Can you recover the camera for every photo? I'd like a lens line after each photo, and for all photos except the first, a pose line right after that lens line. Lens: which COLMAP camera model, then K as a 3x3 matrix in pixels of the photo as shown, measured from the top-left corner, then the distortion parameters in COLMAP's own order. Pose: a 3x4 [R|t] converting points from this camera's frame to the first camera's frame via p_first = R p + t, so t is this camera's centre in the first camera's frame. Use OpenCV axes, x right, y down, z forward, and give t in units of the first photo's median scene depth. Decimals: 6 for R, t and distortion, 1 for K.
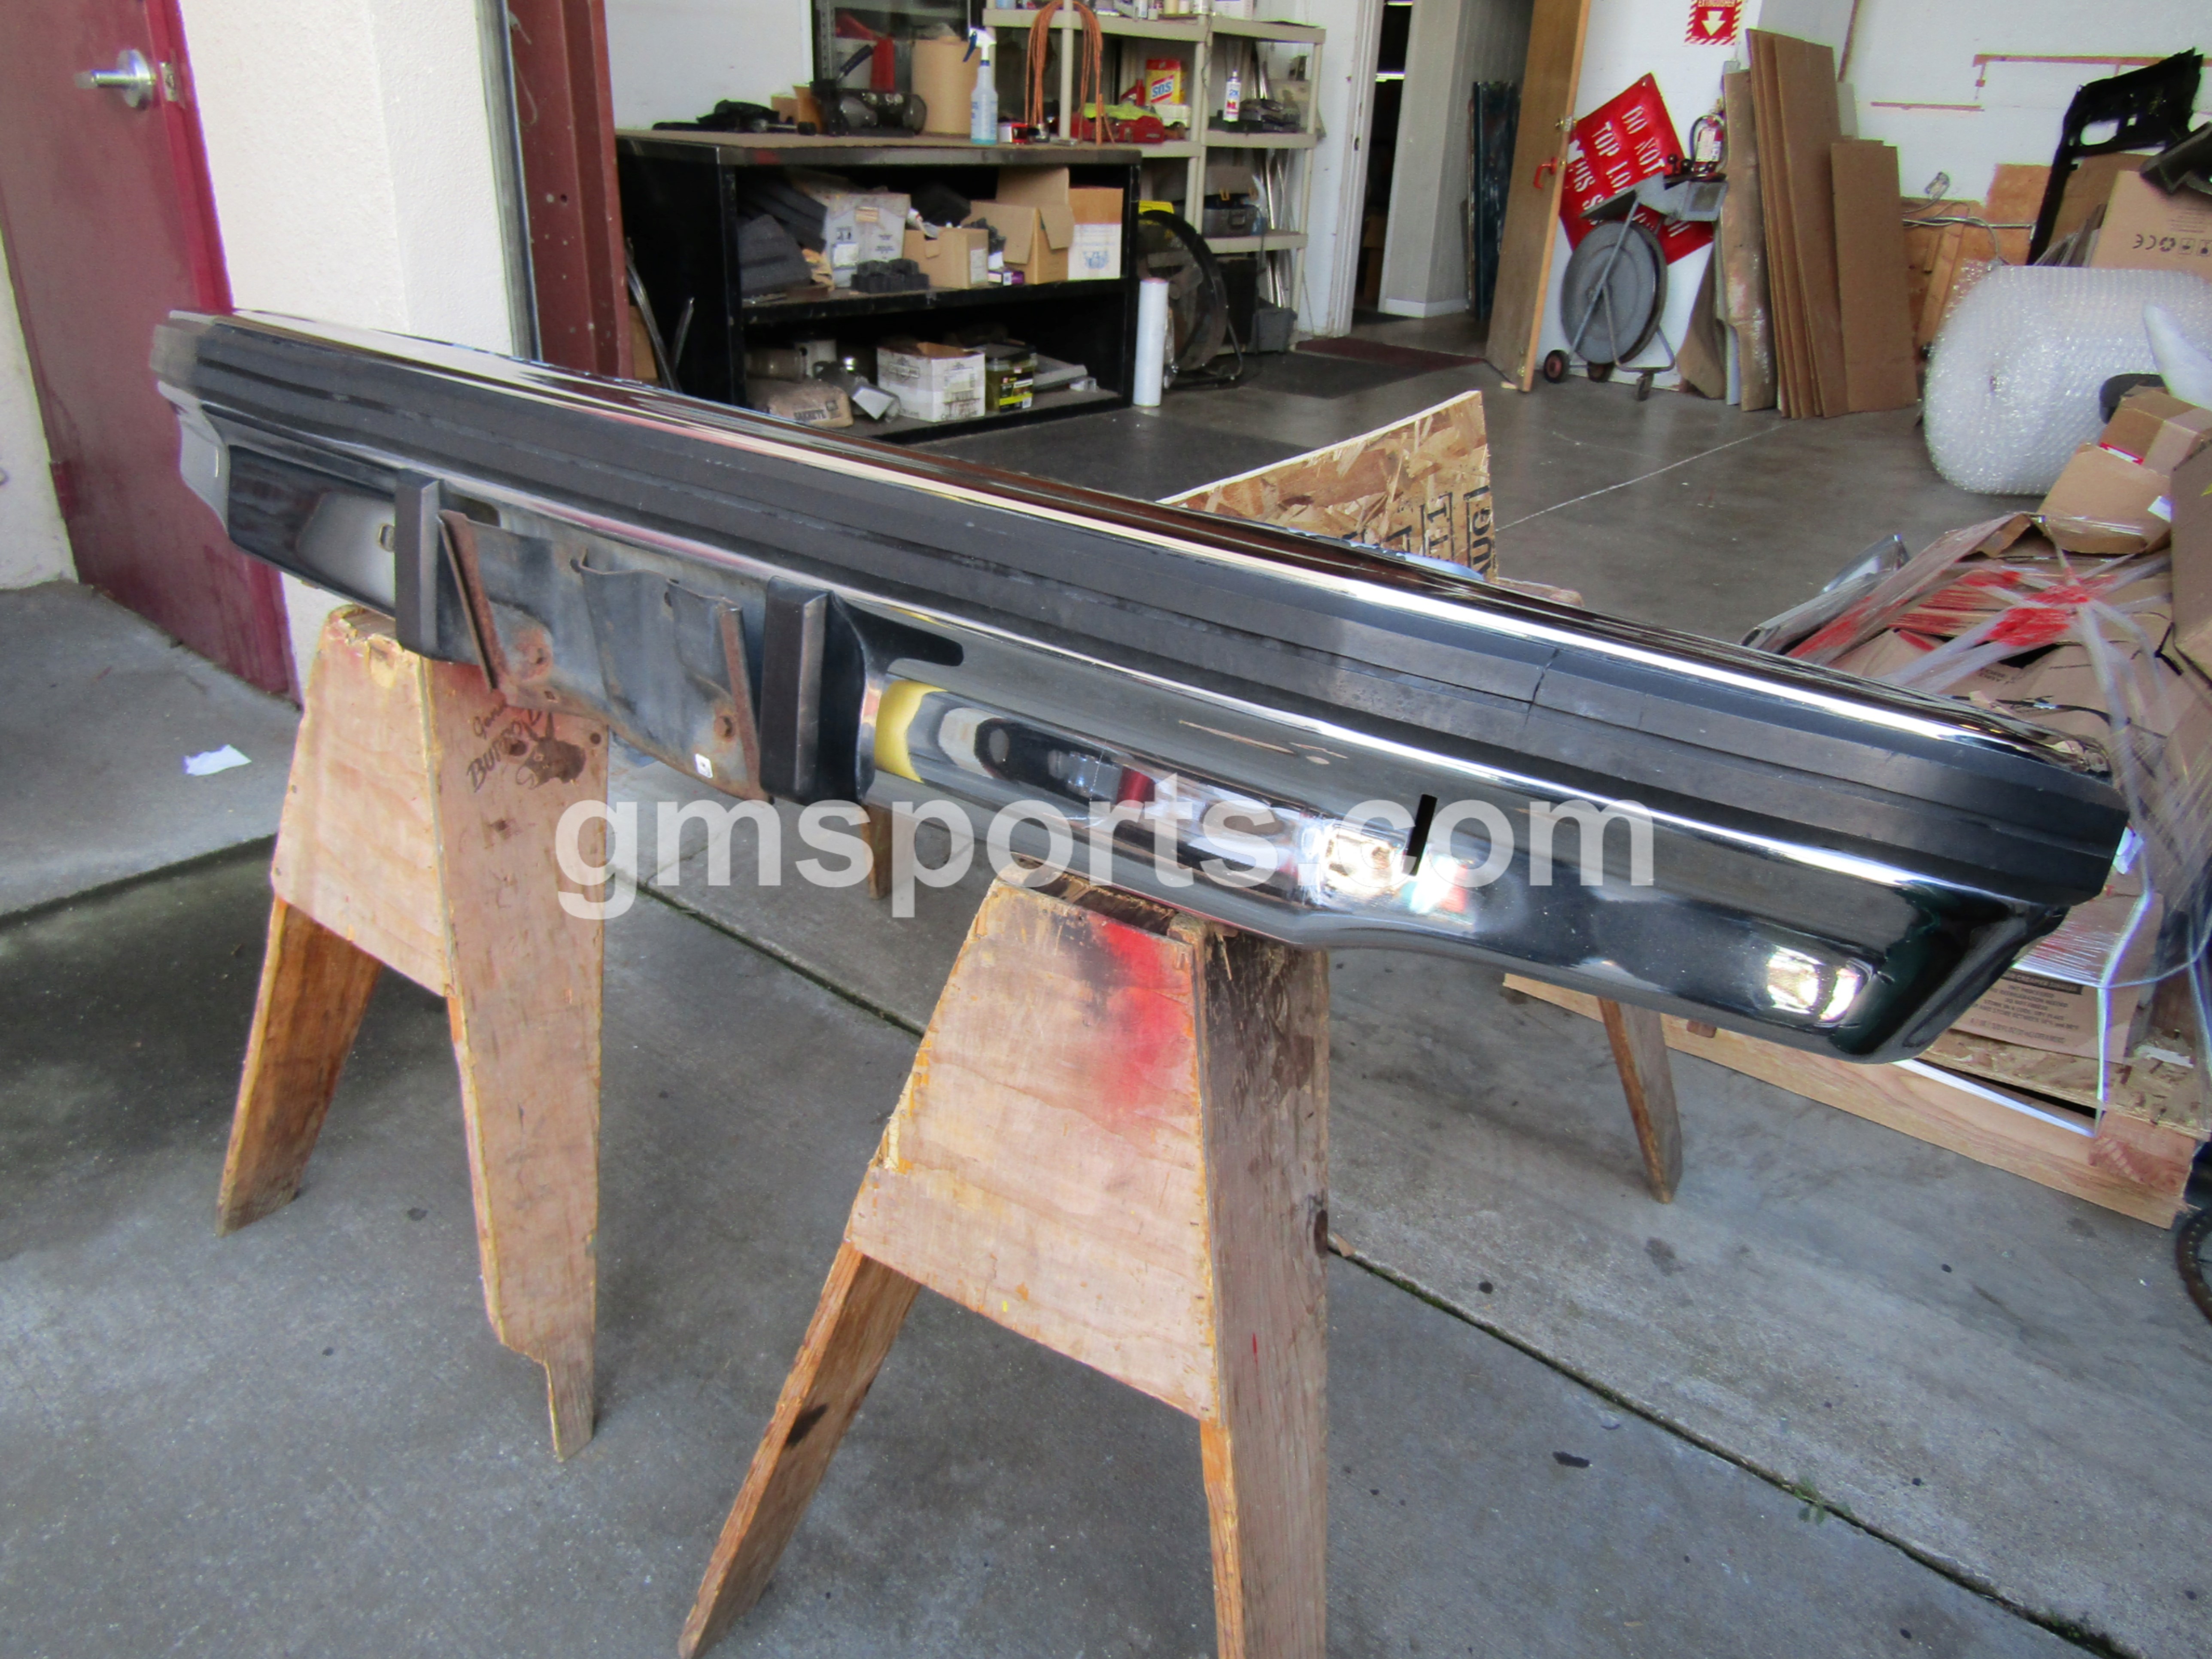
lens RADIAL K [[1573.0, 0, 1105.4], [0, 1573.0, 837.1], [0, 0, 1]] dist [-0.006840, 0.001468]
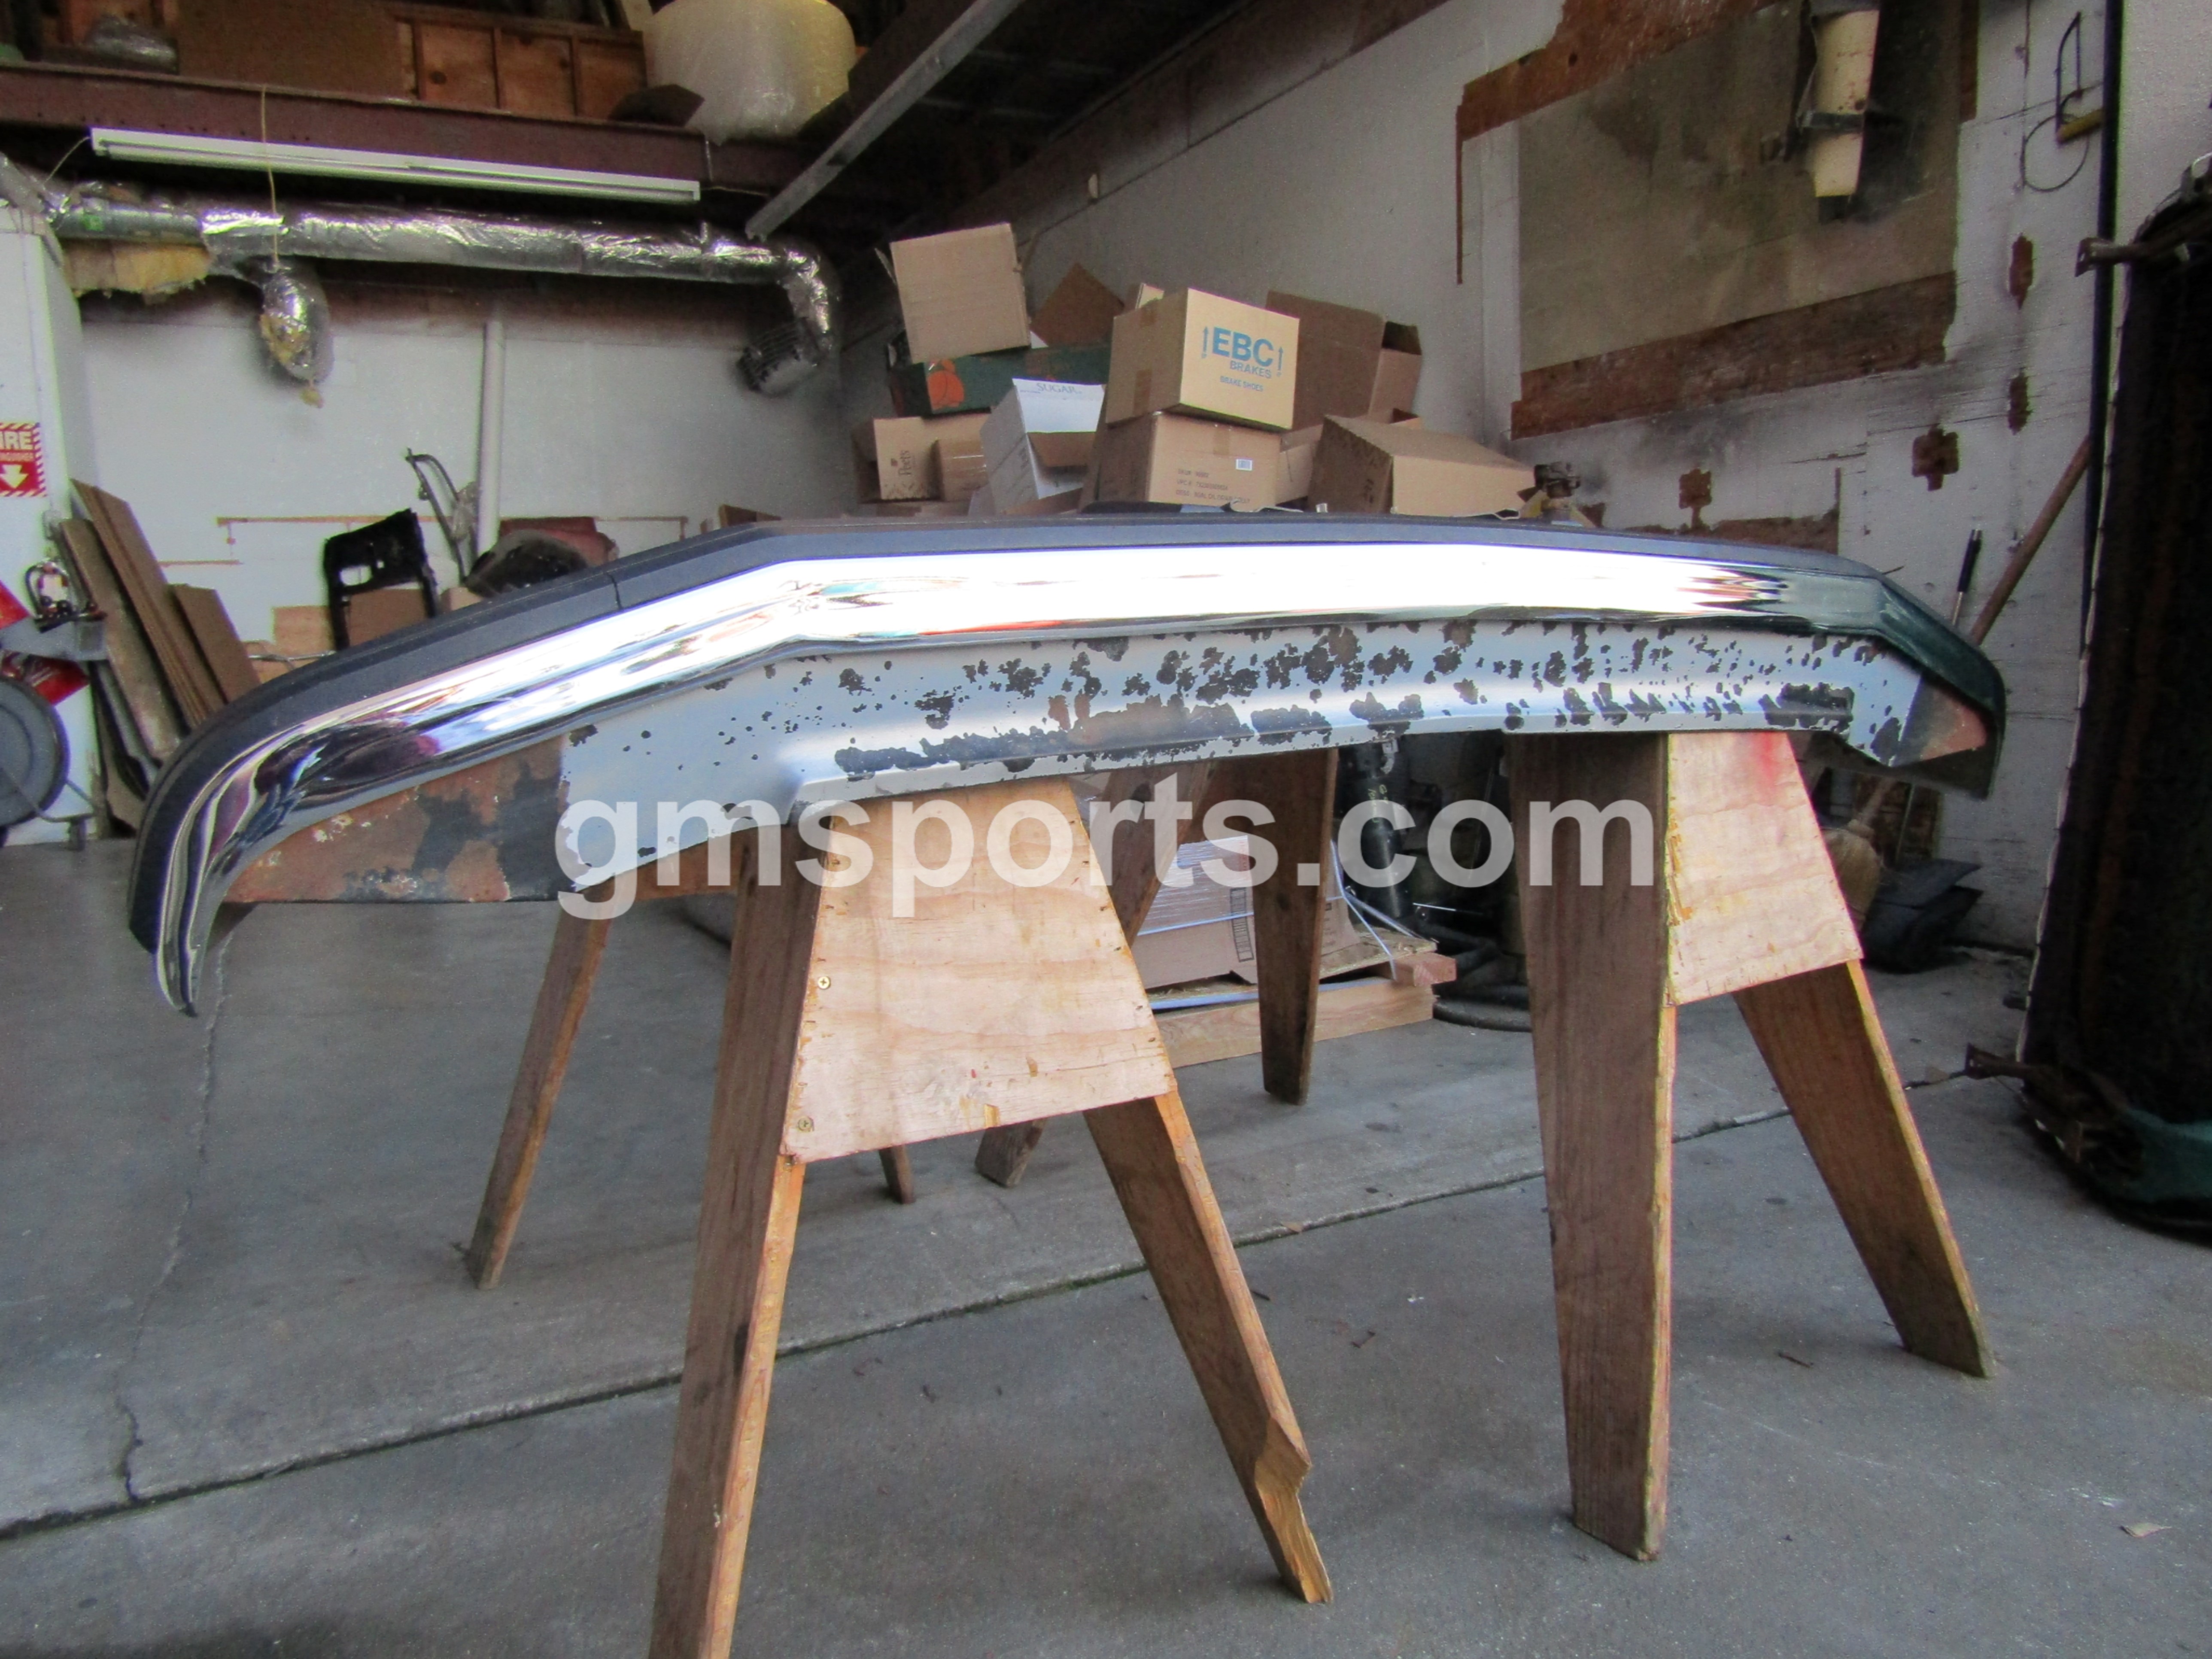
lens RADIAL K [[1573.0, 0, 1101.5], [0, 1573.0, 825.3], [0, 0, 1]] dist [-0.006840, 0.001468]
pose [[0.413255, -0.173767, 0.893882, -0.920931], [0.439233, 0.897920, -0.028513, -0.031163], [-0.797680, 0.404406, 0.447394, 0.505916]]
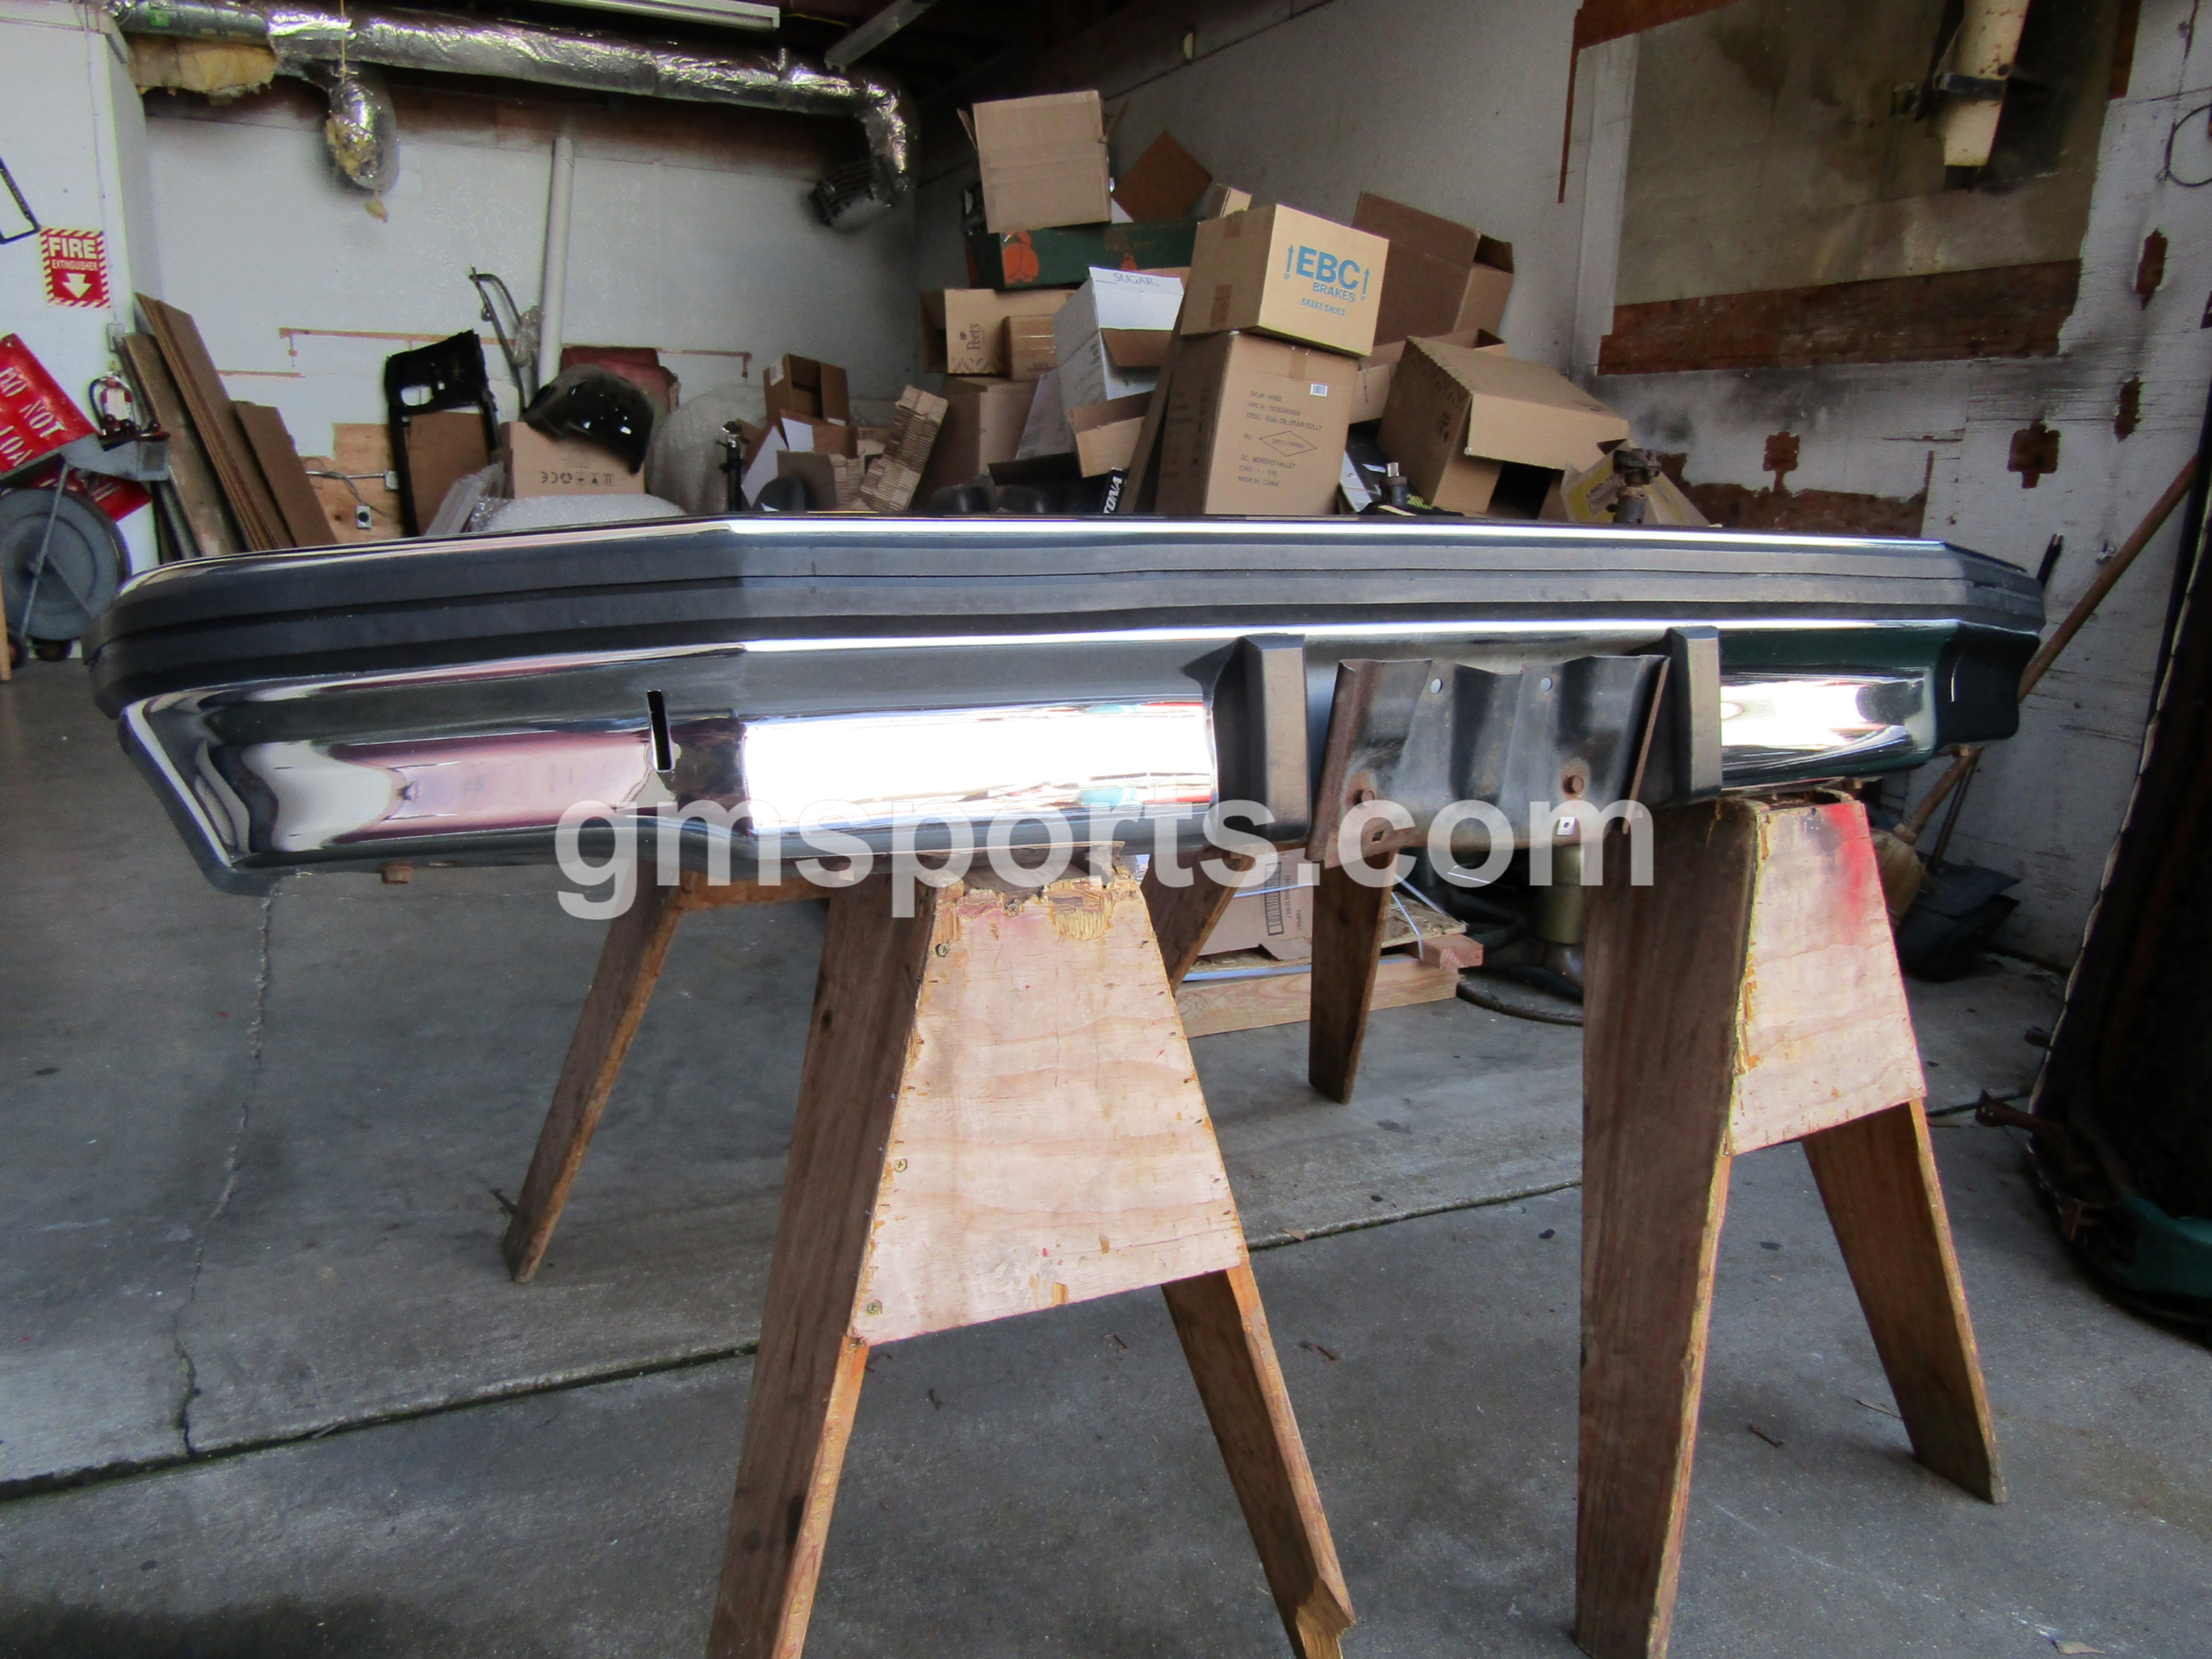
lens RADIAL K [[1573.0, 0, 1101.8], [0, 1573.0, 830.3], [0, 0, 1]] dist [-0.006840, 0.001468]
pose [[0.452394, -0.237772, 0.859537, -0.900826], [0.373275, 0.925802, 0.059639, -0.152956], [-0.809941, 0.293864, 0.507582, 0.450613]]
